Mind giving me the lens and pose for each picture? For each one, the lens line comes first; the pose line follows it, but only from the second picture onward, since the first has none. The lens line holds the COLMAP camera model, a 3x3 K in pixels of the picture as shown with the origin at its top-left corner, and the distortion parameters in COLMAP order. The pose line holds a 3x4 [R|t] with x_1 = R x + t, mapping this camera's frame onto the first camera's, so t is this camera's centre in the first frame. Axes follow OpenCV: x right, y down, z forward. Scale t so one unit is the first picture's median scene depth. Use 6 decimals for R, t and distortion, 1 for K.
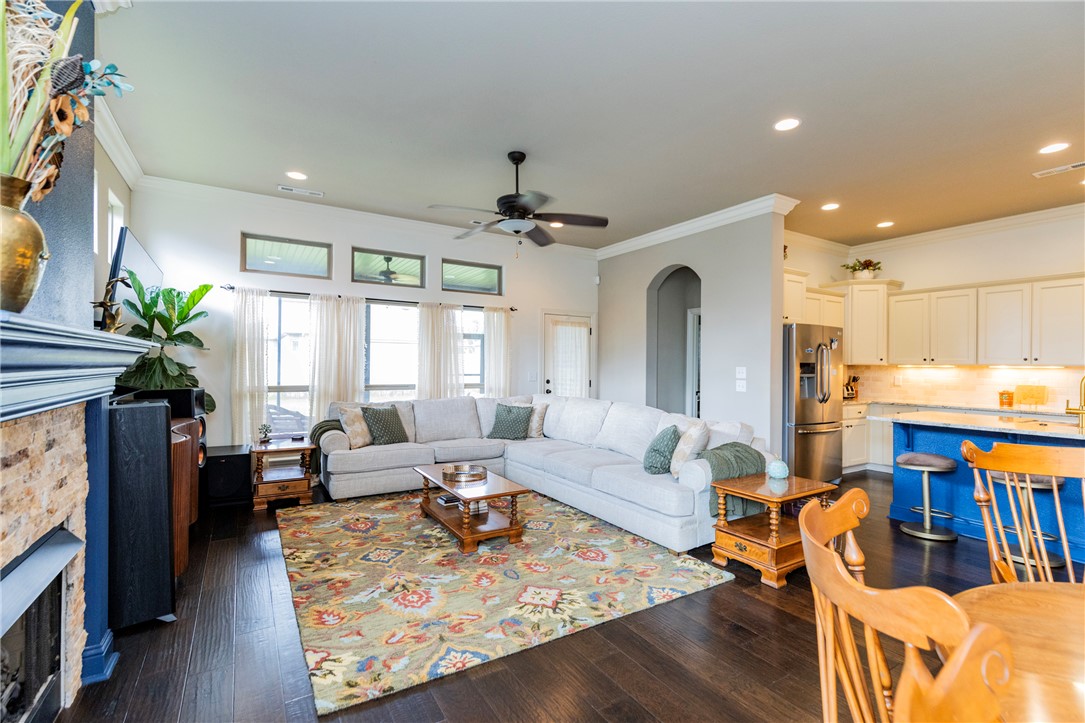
lens RADIAL K [[494.3, 0, 554.5], [0, 494.3, 362.8], [0, 0, 1]] dist [0.008847, -0.000812]
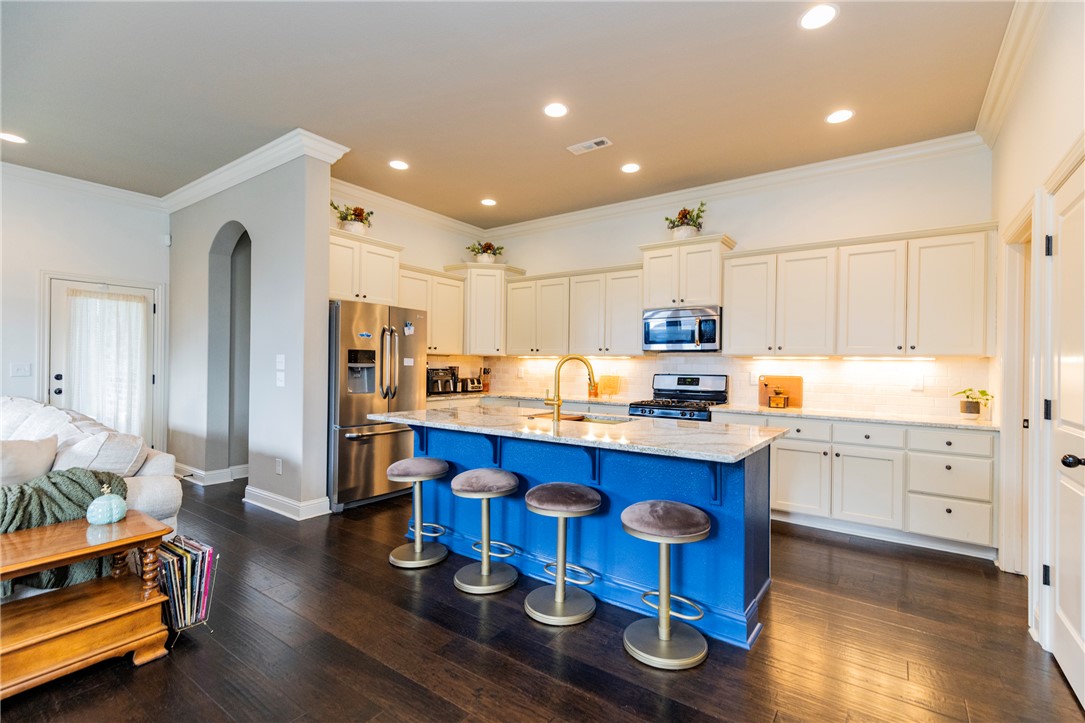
lens RADIAL K [[488.3, 0, 550.0], [0, 488.3, 362.9], [0, 0, 1]] dist [0.008150, -0.000241]
pose [[0.922432, 0.001666, 0.386156, 0.473281], [-0.004389, 0.999971, 0.006171, 0.014349], [-0.386135, -0.007387, 0.922413, 0.135368]]
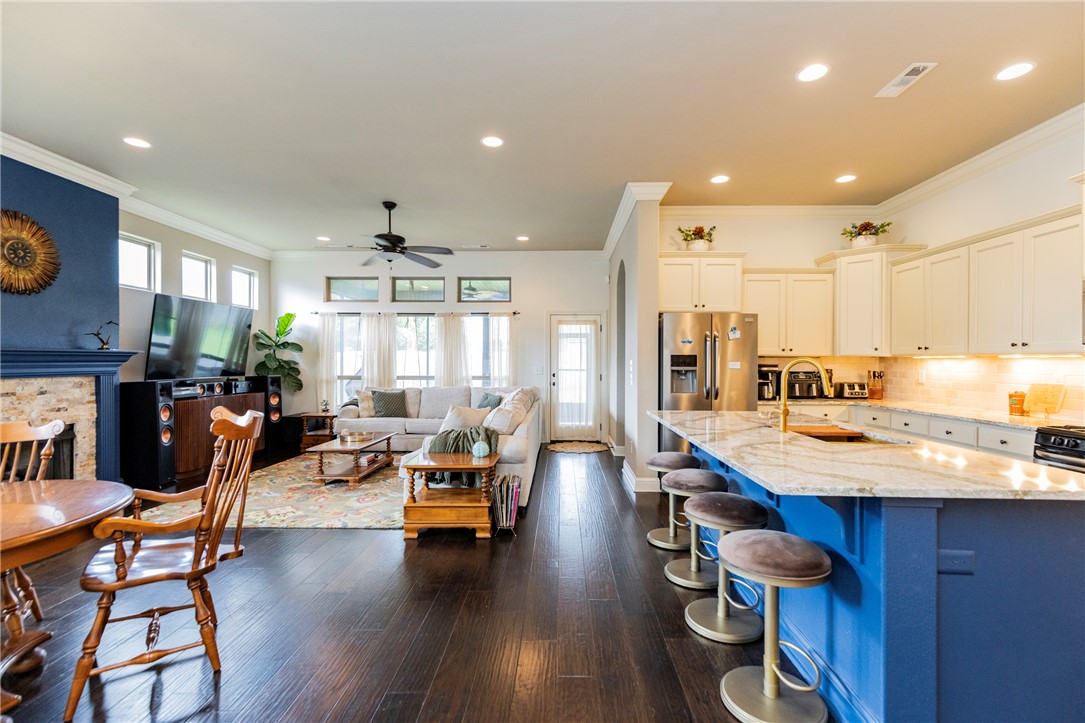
lens RADIAL K [[486.1, 0, 553.8], [0, 486.1, 363.2], [0, 0, 1]] dist [0.006323, -0.000710]
pose [[0.838797, -0.005993, -0.544412, 0.781507], [0.009197, 0.999953, 0.003162, 0.009776], [0.544367, -0.007659, 0.838812, 0.103184]]
